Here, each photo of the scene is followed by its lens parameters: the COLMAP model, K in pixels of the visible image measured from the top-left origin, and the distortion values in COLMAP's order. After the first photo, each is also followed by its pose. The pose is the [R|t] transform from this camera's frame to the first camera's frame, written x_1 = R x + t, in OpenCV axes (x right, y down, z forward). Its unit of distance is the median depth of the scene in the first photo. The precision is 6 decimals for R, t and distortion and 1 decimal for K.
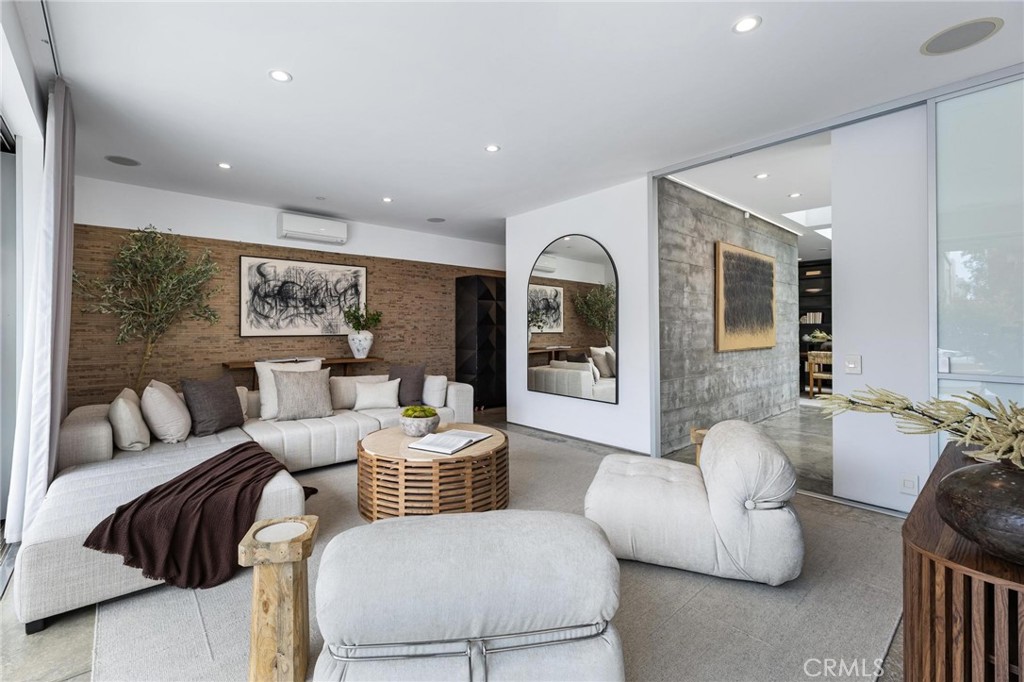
lens RADIAL K [[438.9, 0, 489.2], [0, 438.9, 328.2], [0, 0, 1]] dist [-0.001546, -0.000064]
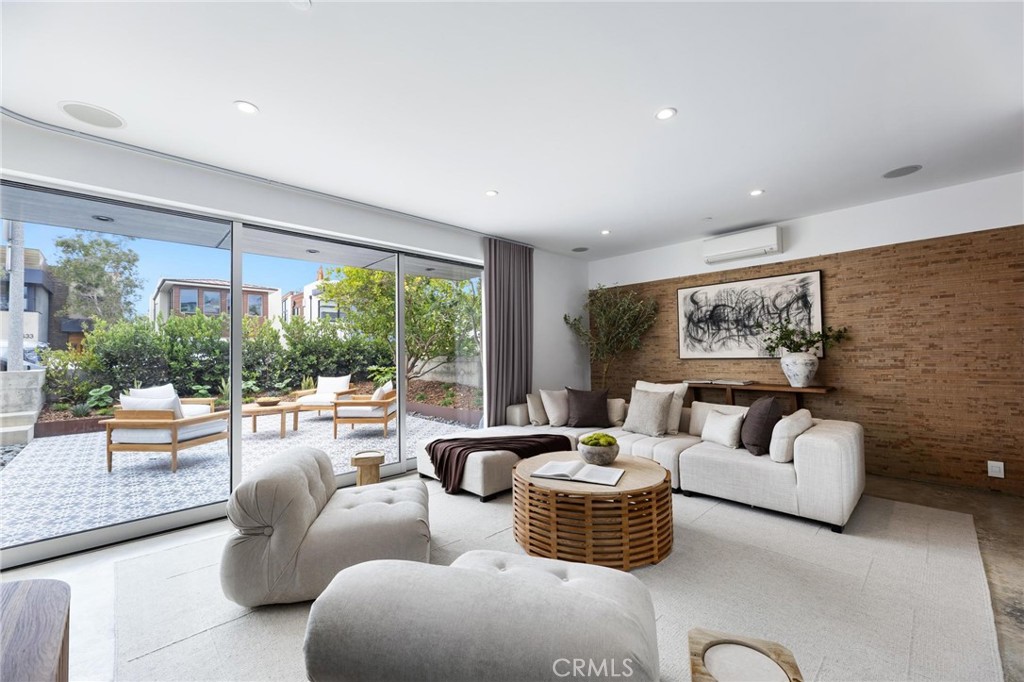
lens RADIAL K [[409.1, 0, 509.9], [0, 409.1, 341.3], [0, 0, 1]] dist [0.000857, 0.000029]
pose [[0.063642, -0.032743, -0.997435, 0.444767], [0.018136, 0.999335, -0.031648, -0.001016], [0.997808, -0.016075, 0.064194, 0.447638]]
